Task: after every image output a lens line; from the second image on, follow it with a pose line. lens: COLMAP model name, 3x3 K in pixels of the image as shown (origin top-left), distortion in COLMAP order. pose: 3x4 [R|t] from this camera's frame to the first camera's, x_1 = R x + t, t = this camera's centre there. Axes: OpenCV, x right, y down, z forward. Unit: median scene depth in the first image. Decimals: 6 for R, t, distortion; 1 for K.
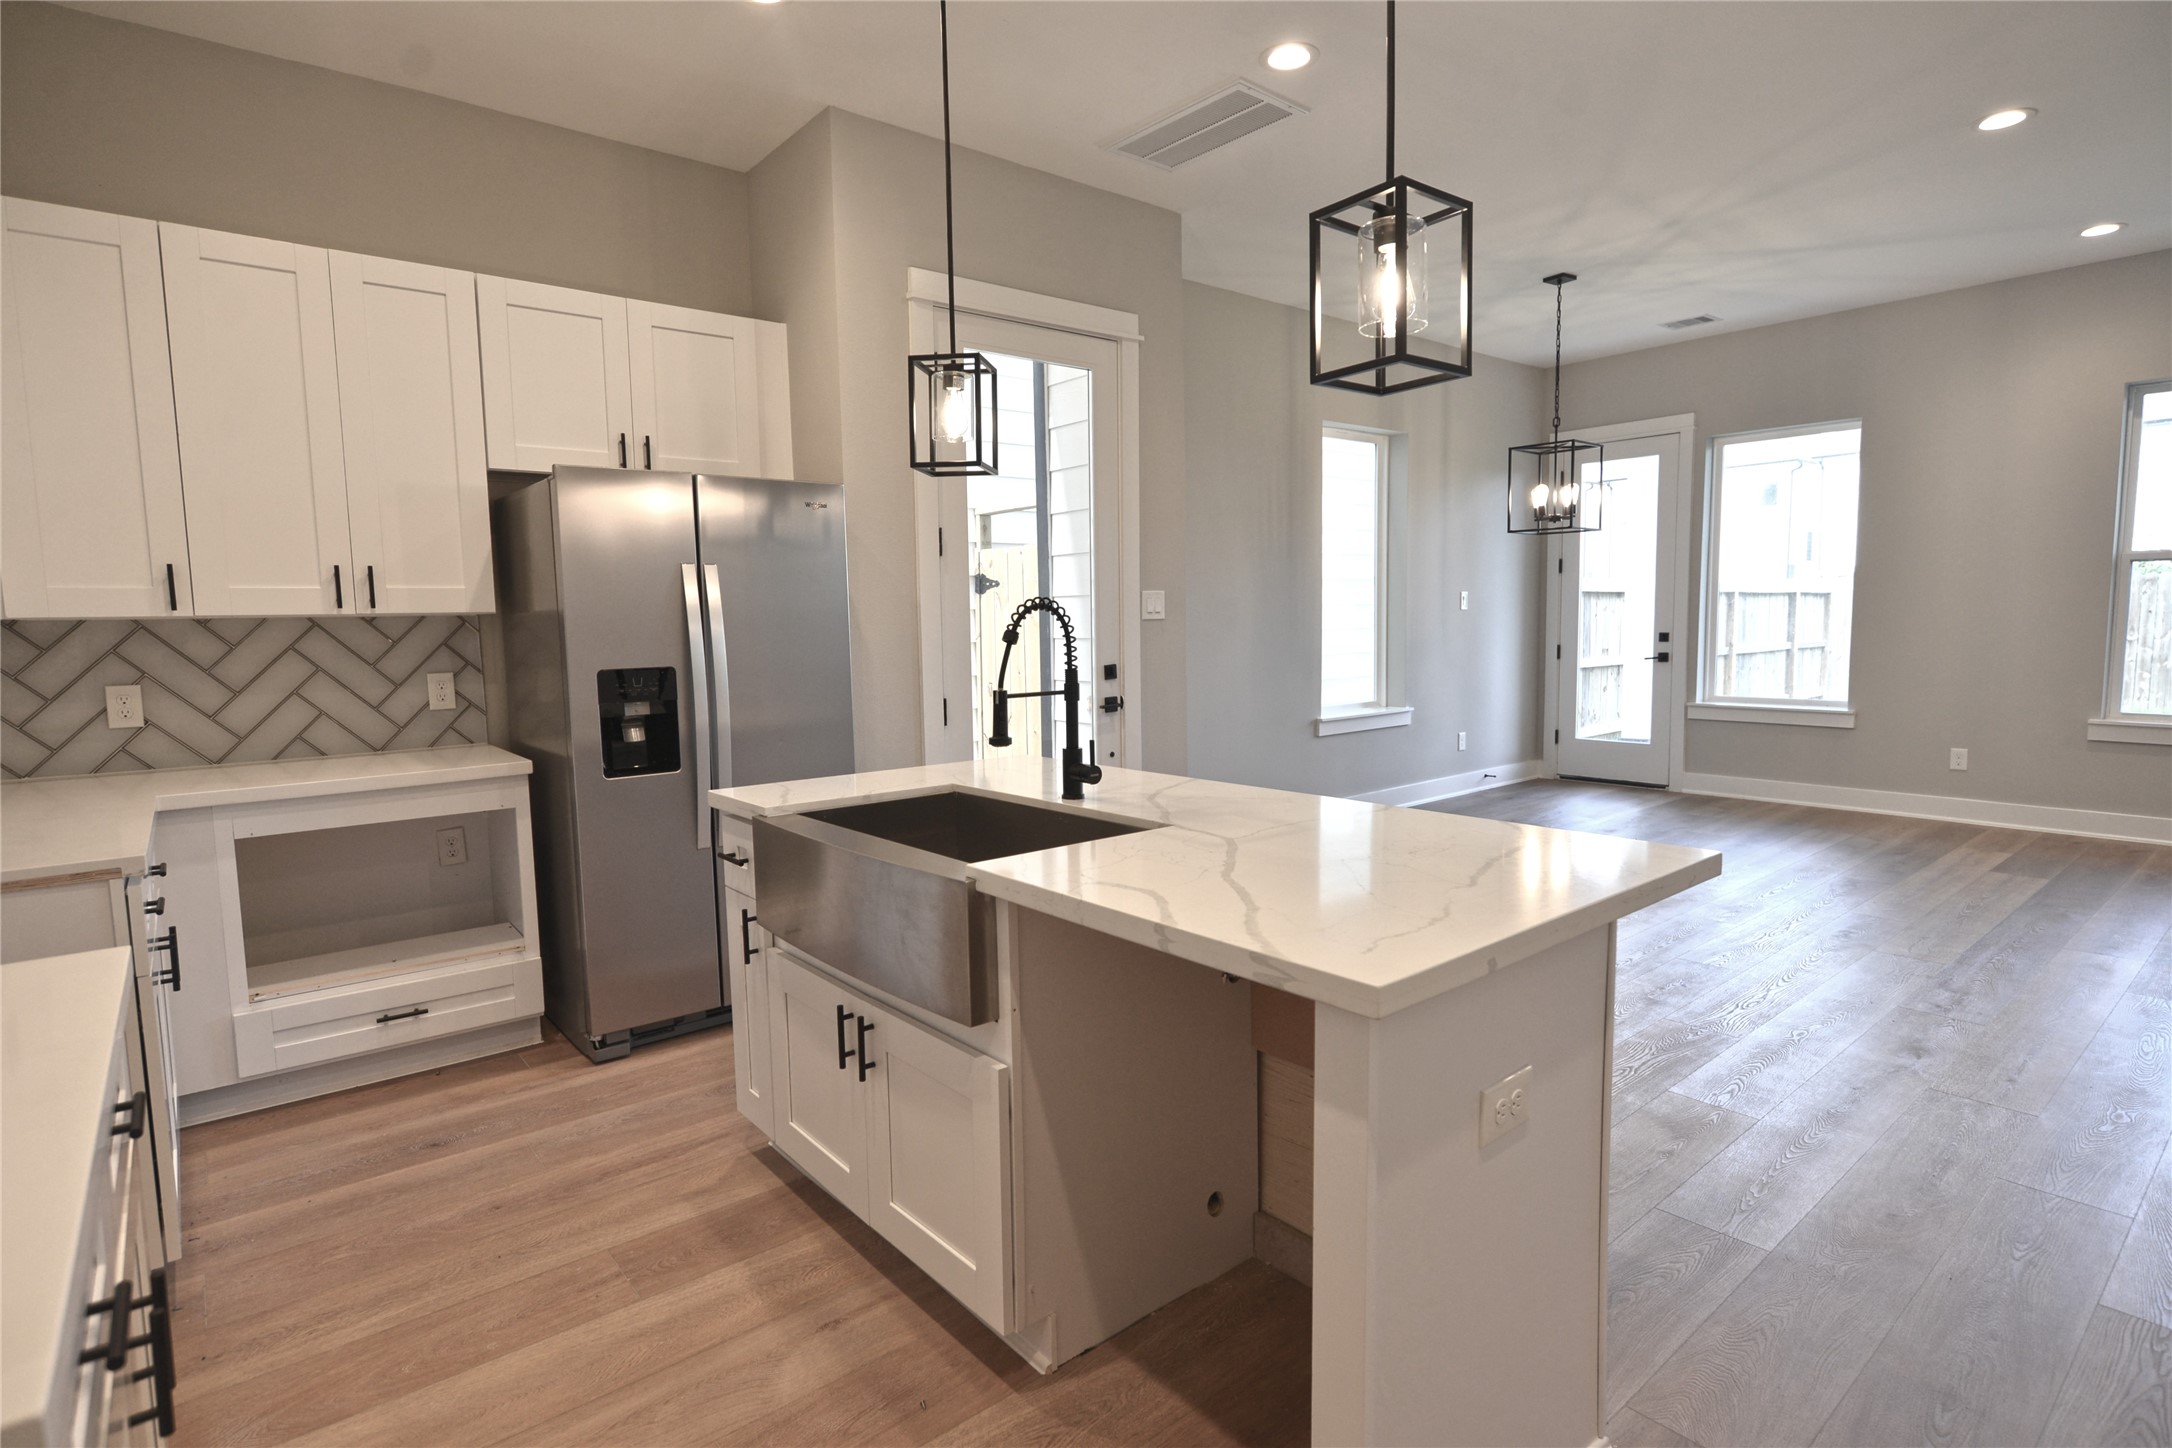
lens RADIAL K [[1096.4, 0, 1086.4], [0, 1096.4, 730.4], [0, 0, 1]] dist [-0.008843, 0.001815]
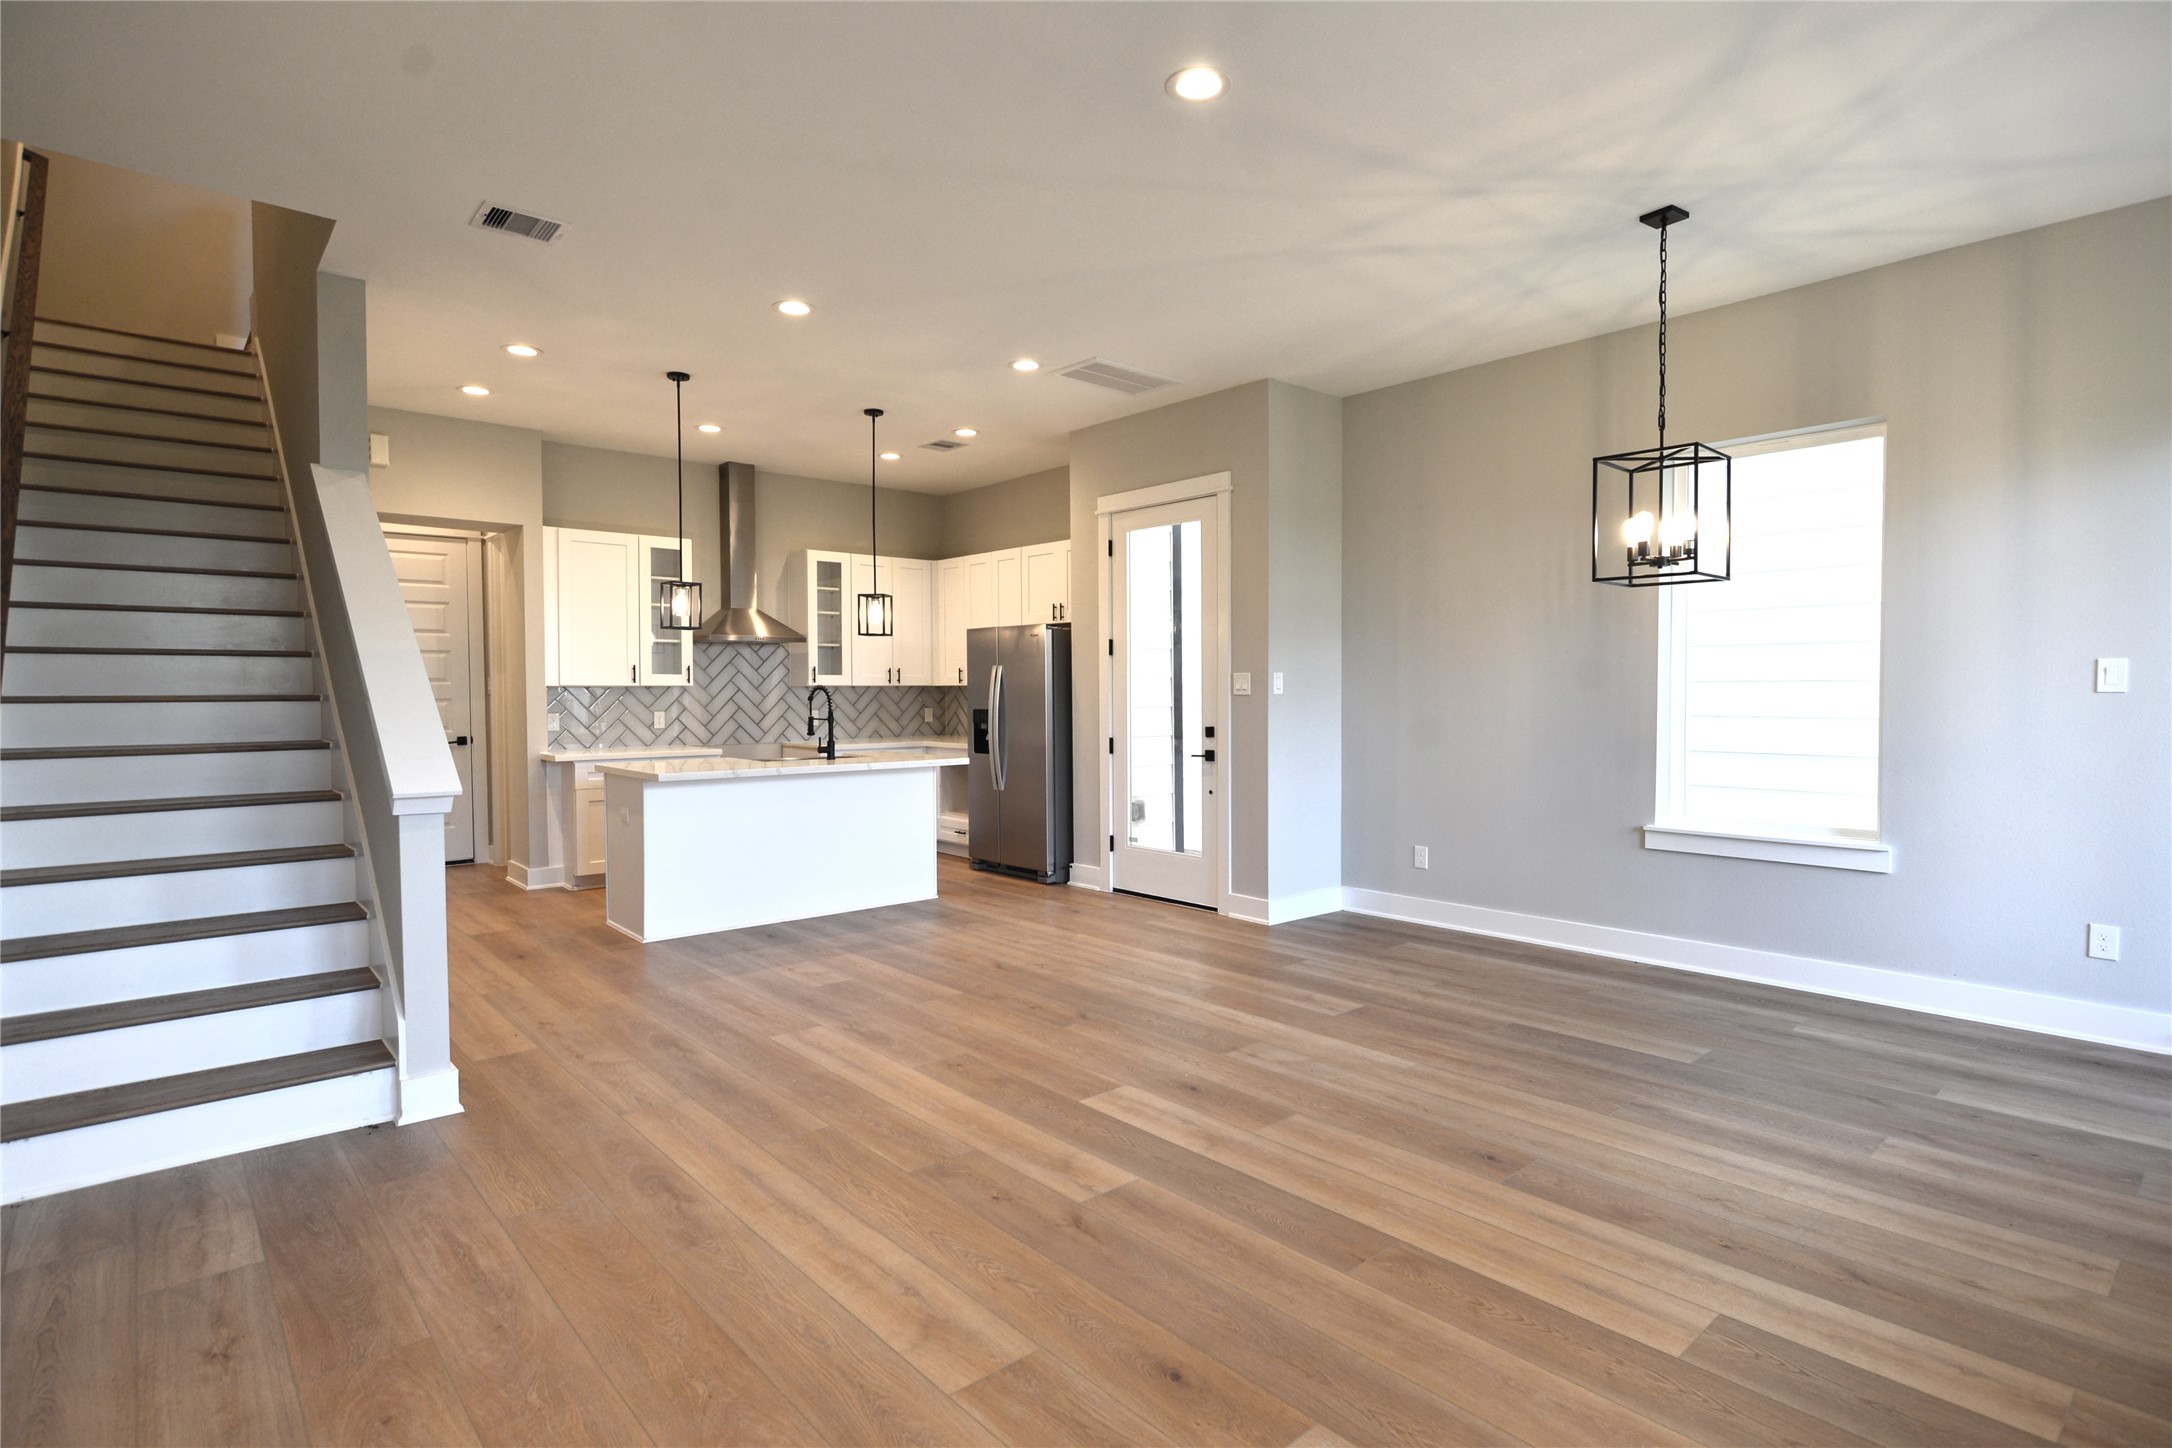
lens RADIAL K [[1096.4, 0, 1082.2], [0, 1096.4, 713.6], [0, 0, 1]] dist [-0.008843, 0.001815]
pose [[0.027816, 0.039593, -0.998829, 1.918304], [-0.103350, 0.993974, 0.036522, -0.151721], [0.994256, 0.102213, 0.031741, 1.098382]]
